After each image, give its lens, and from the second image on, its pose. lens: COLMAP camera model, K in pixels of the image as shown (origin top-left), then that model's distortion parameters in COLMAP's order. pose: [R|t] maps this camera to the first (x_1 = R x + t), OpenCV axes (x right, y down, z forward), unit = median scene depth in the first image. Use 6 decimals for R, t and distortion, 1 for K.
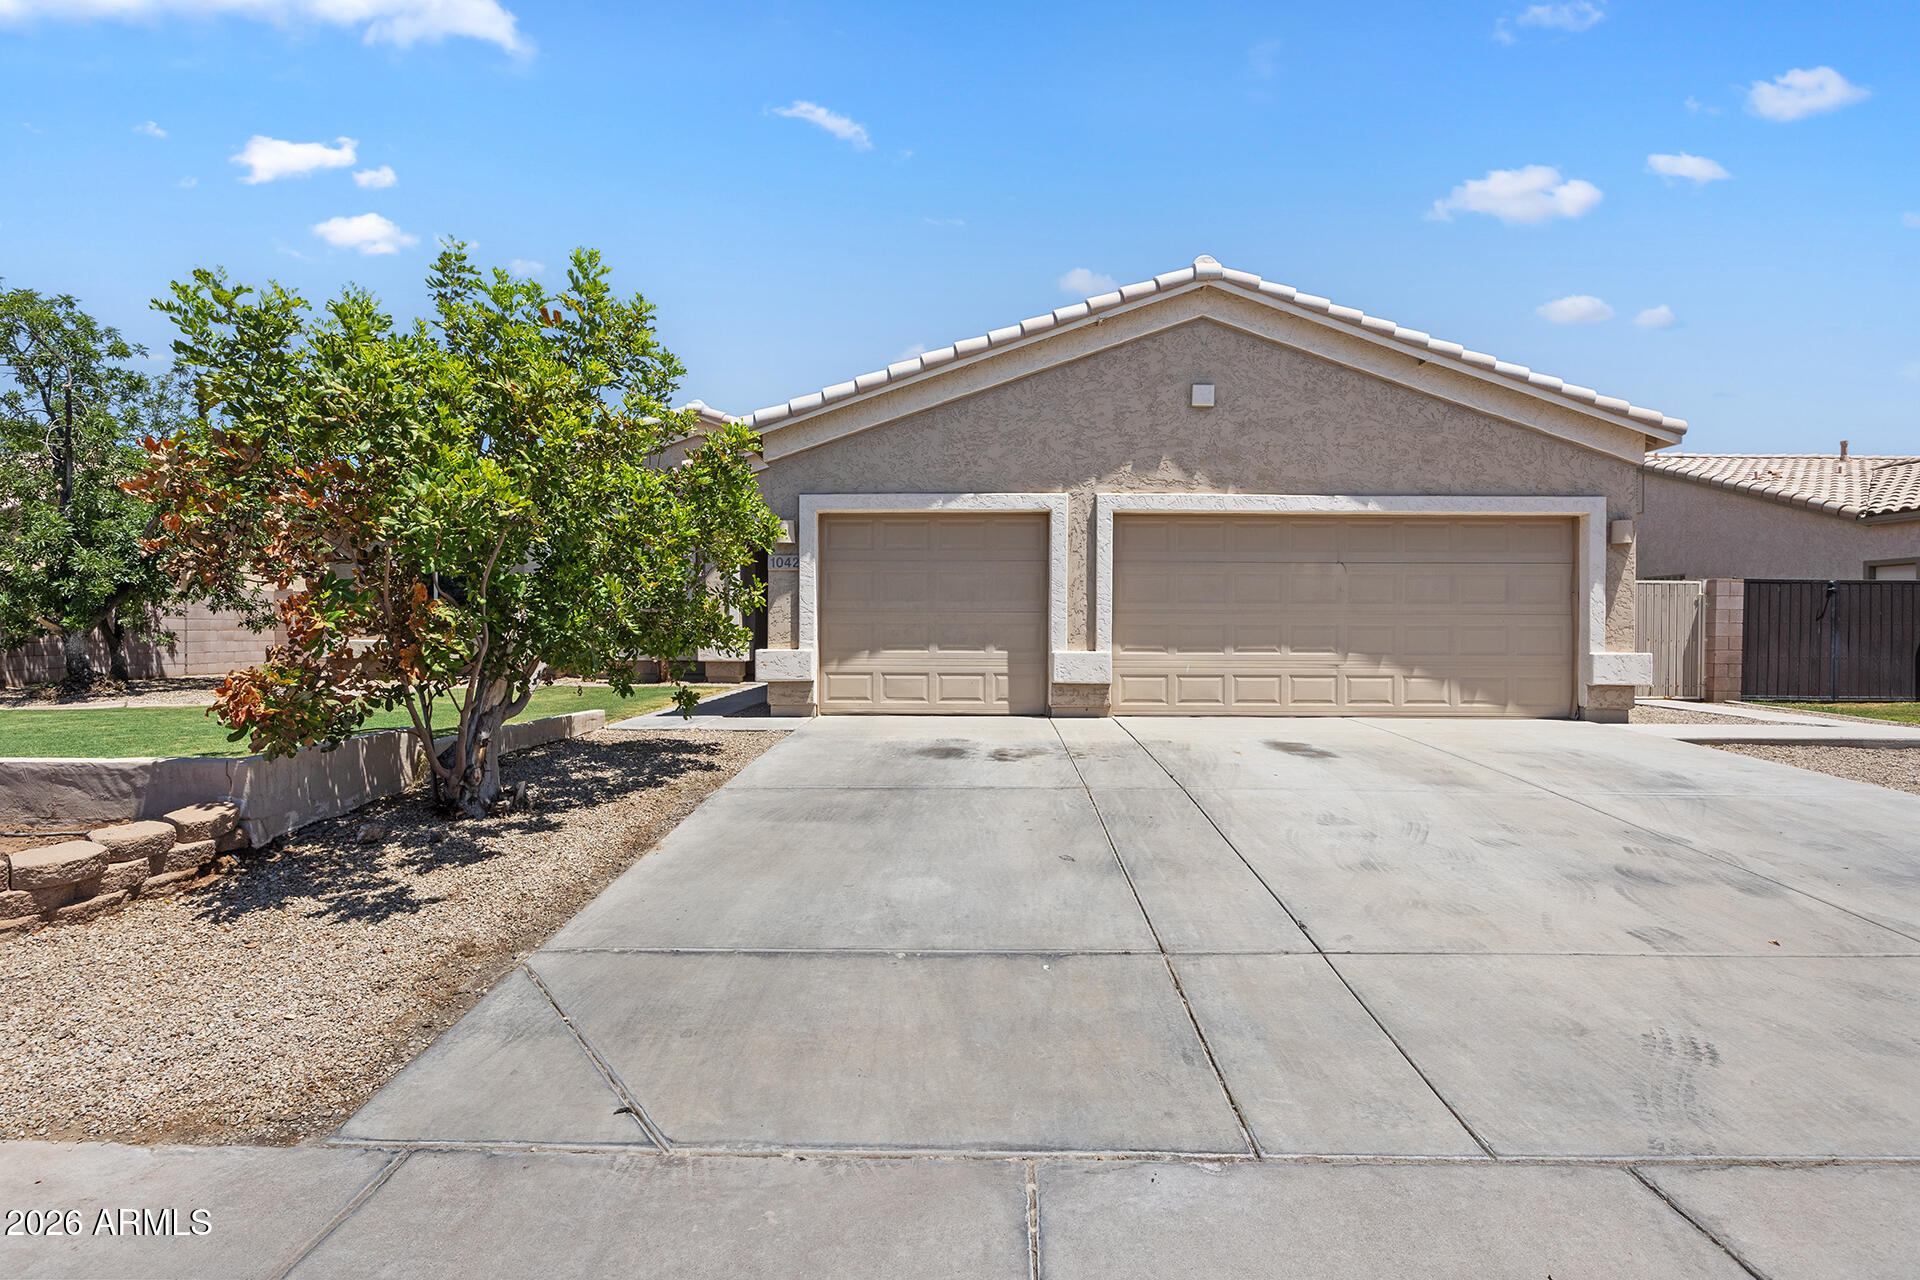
lens RADIAL K [[928.3, 0, 960.0], [0, 928.3, 640.0], [0, 0, 1]] dist [-0.032651, 0.000083]
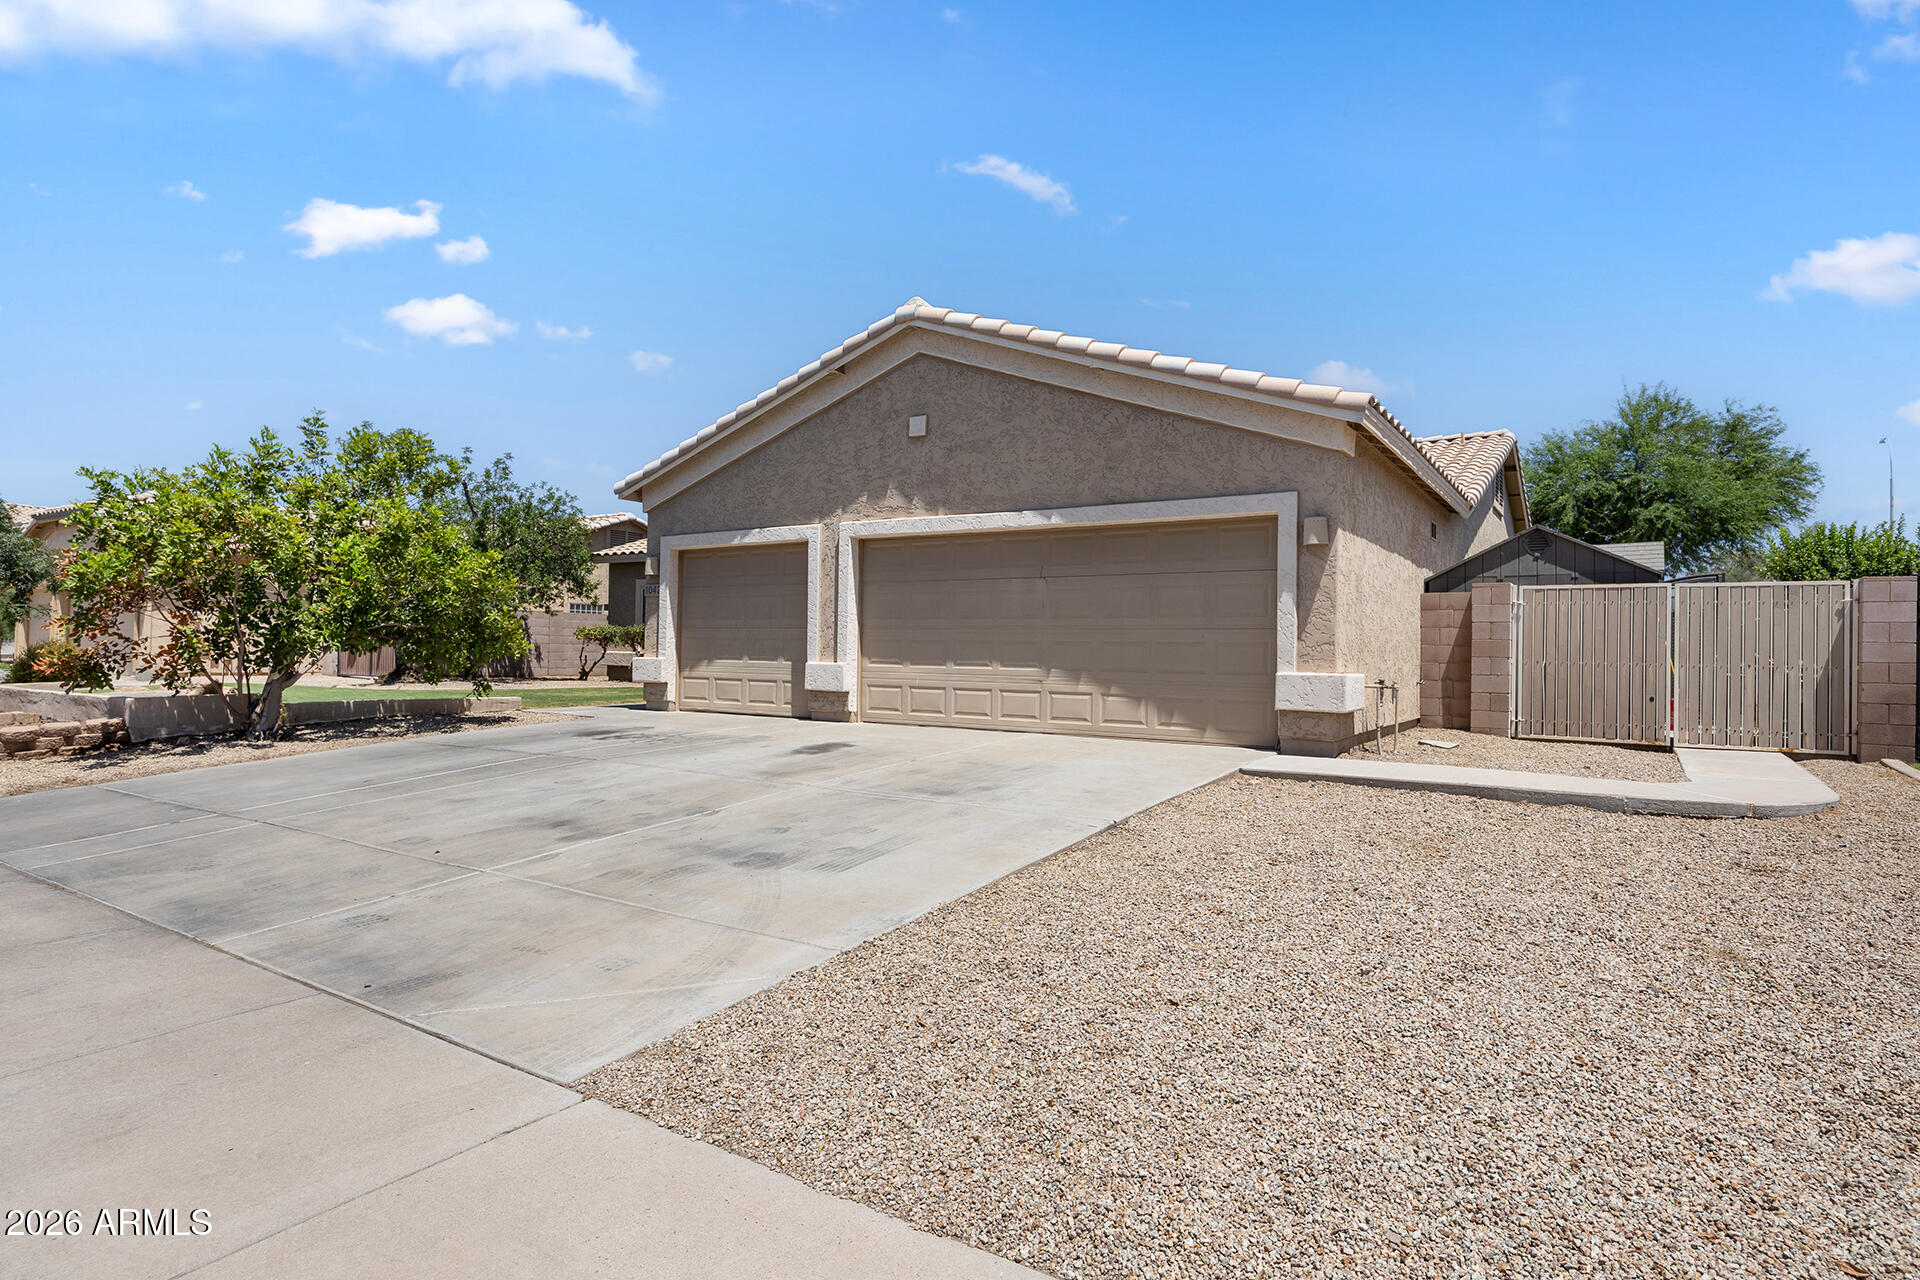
lens RADIAL K [[1027.8, 0, 960.0], [0, 1027.8, 640.0], [0, 0, 1]] dist [-0.027397, -0.000133]
pose [[0.852165, 0.003394, -0.523263, 0.925033], [-0.015174, 0.999719, -0.018228, 0.004926], [0.523054, 0.023473, 0.851976, 0.015218]]
